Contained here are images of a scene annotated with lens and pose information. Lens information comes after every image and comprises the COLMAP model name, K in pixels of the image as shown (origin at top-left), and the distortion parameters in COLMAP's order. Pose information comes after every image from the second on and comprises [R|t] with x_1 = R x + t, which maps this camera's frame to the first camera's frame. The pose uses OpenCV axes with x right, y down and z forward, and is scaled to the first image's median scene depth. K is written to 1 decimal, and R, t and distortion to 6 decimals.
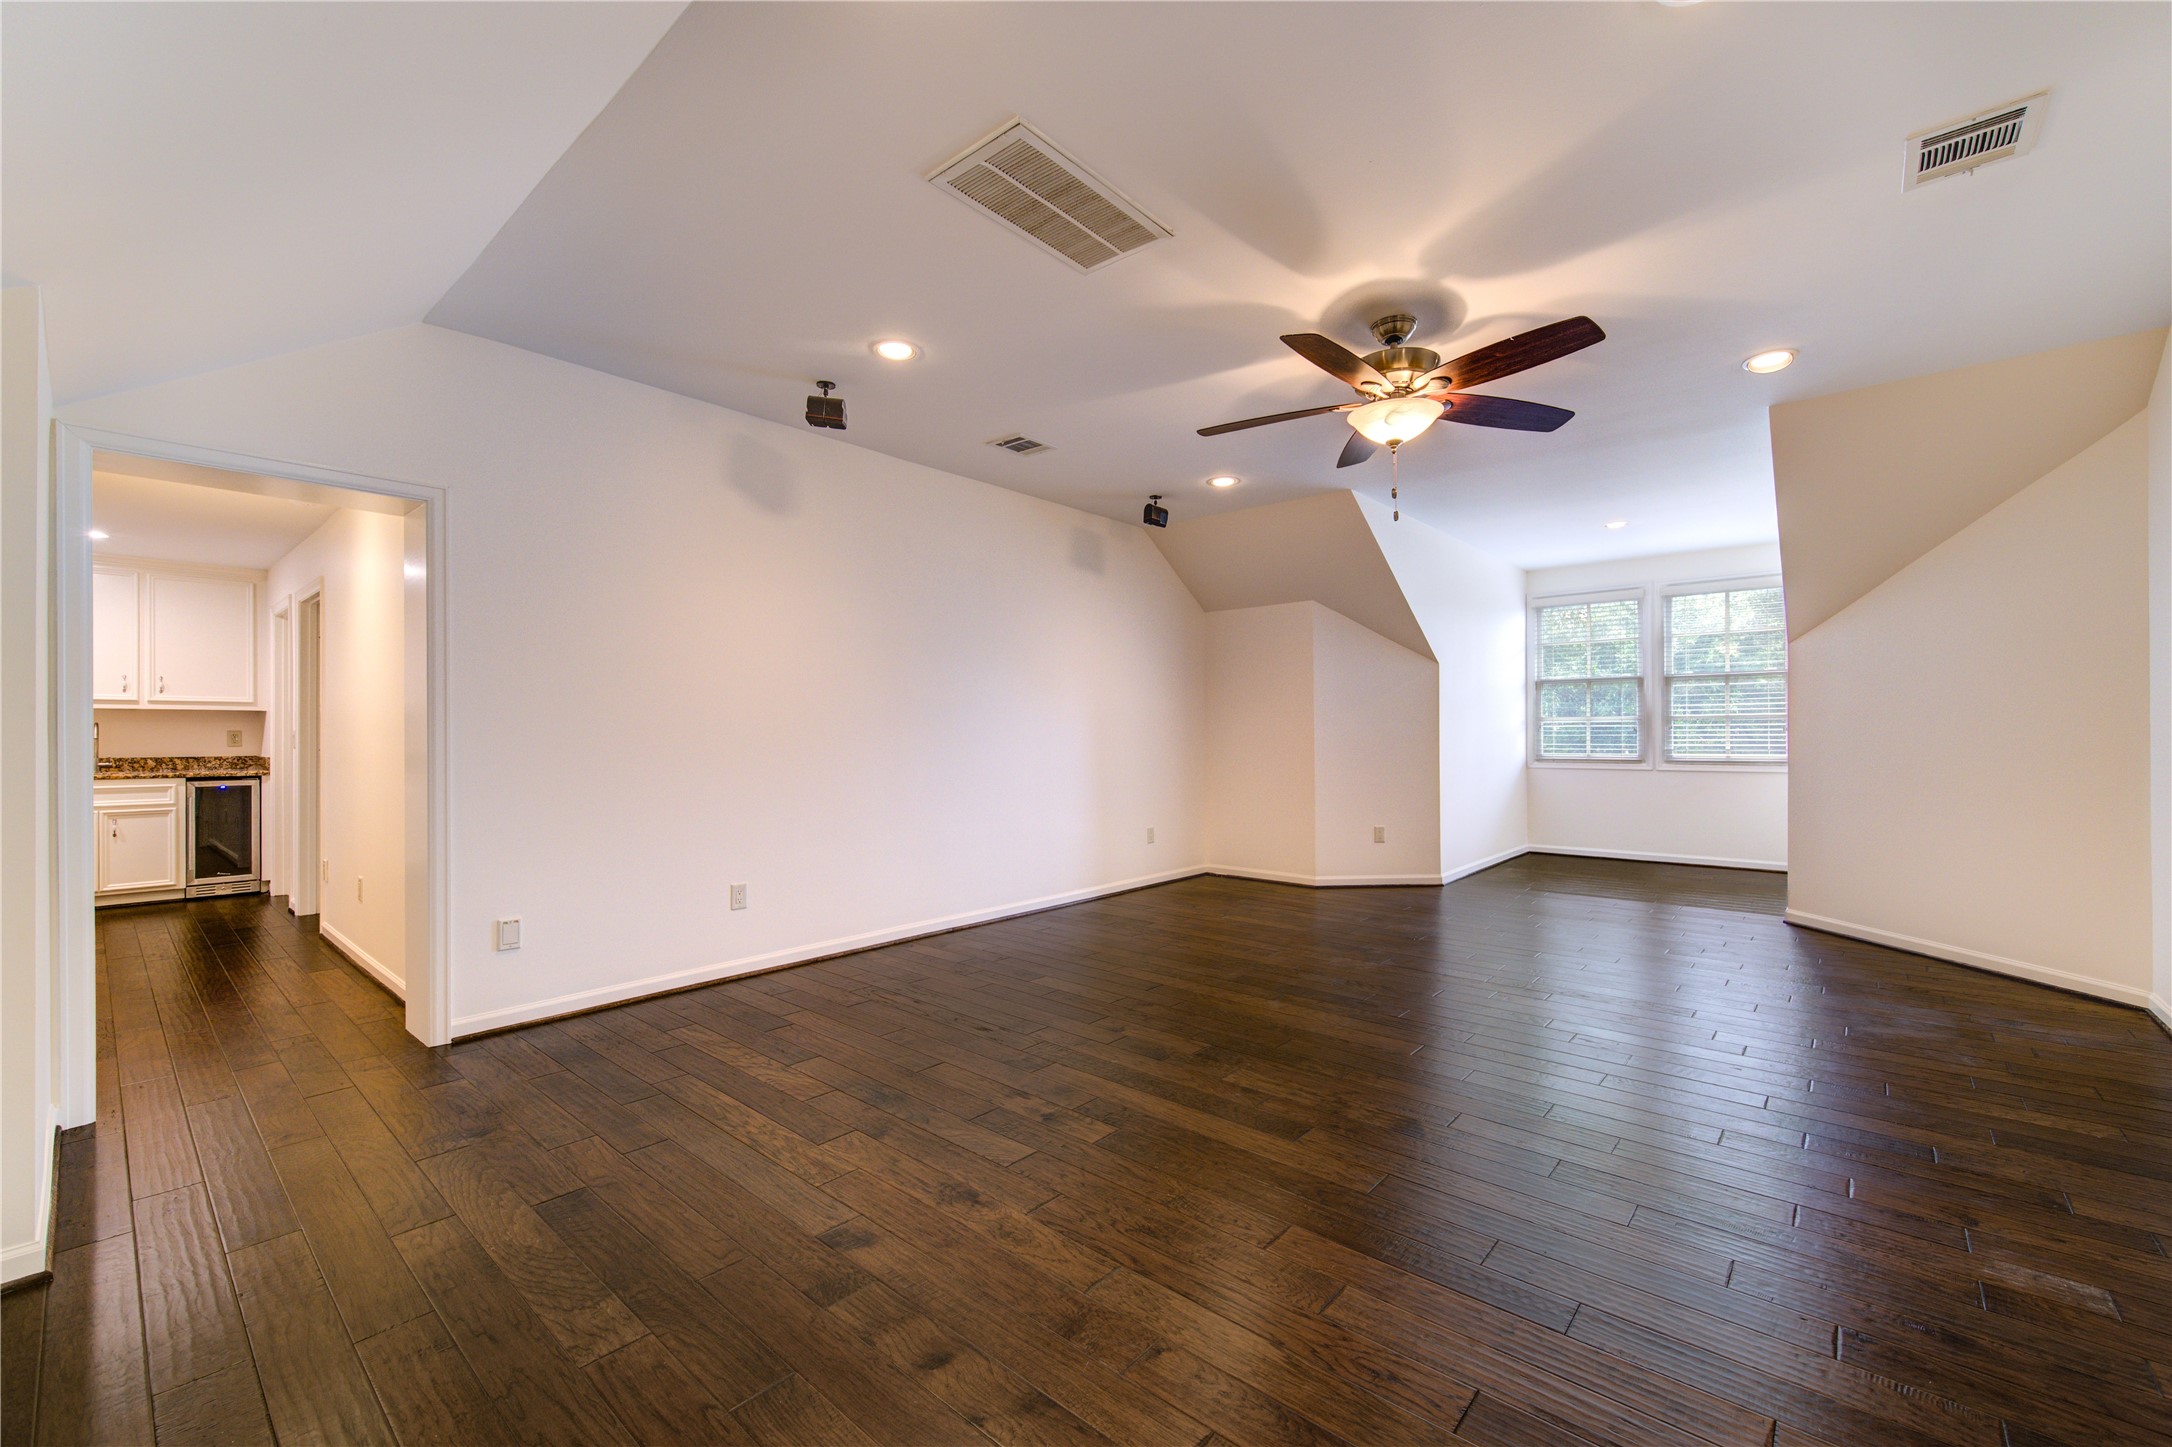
lens RADIAL K [[855.8, 0, 1085.3], [0, 855.8, 743.4], [0, 0, 1]] dist [0.001072, 0.000005]
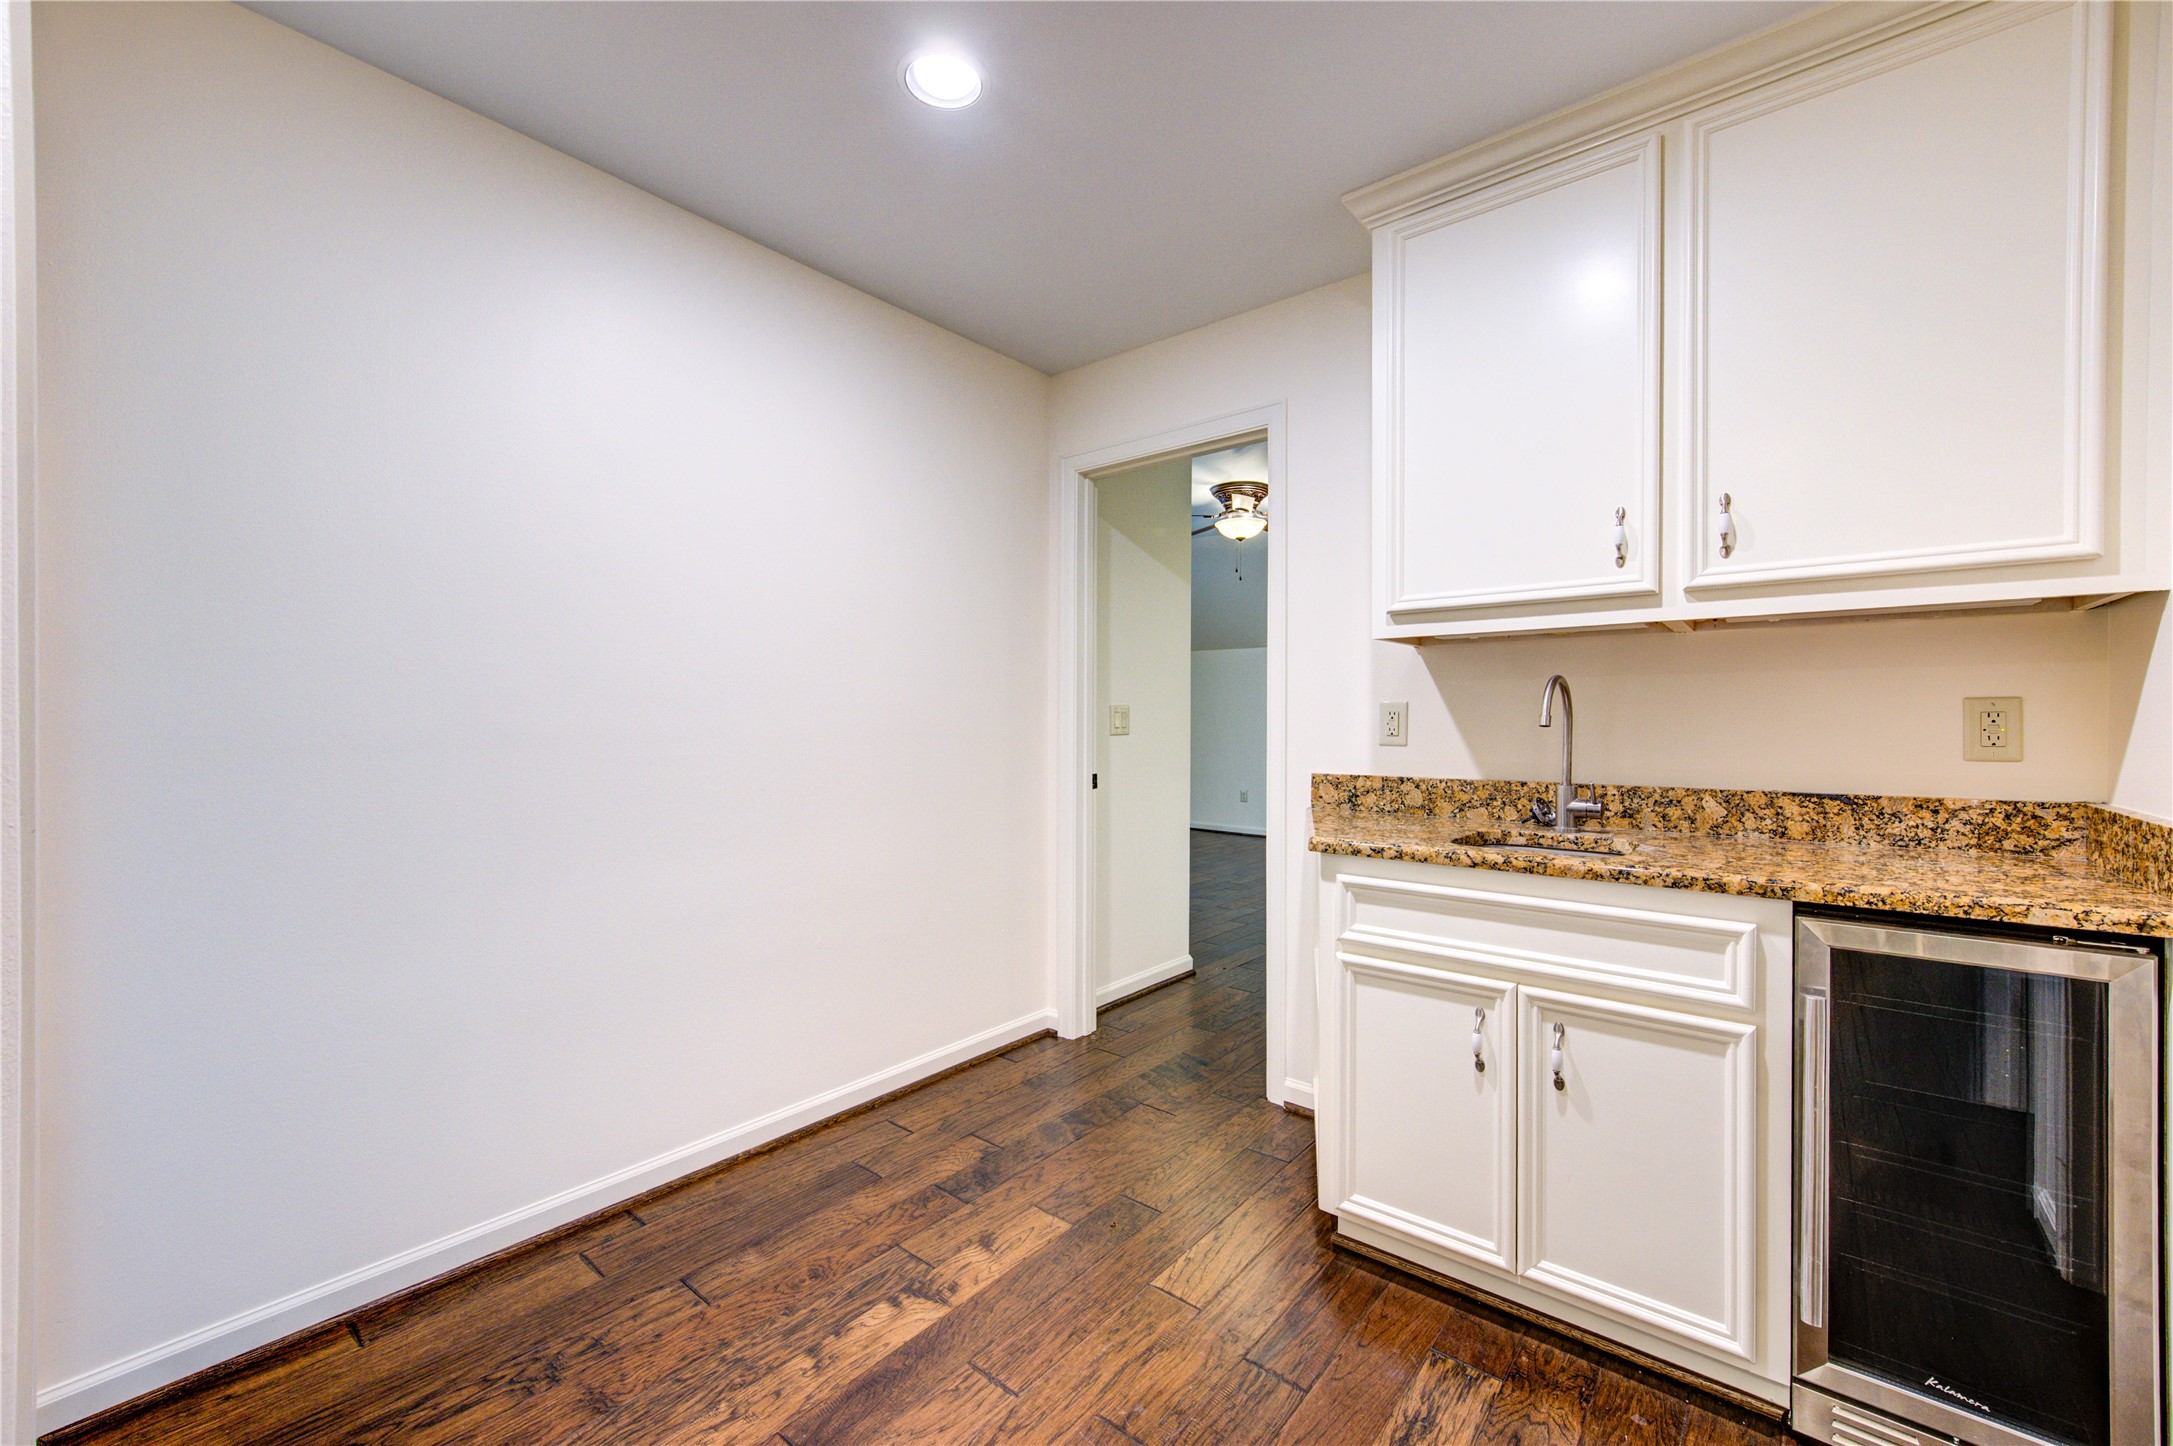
lens RADIAL K [[877.8, 0, 1094.4], [0, 877.8, 729.1], [0, 0, 1]] dist [-0.000464, 0.000150]
pose [[0.027001, 0.004574, -0.999625, -0.814501], [-0.009229, 0.999948, 0.004326, -0.004284], [0.999593, 0.009109, 0.027042, 0.800255]]
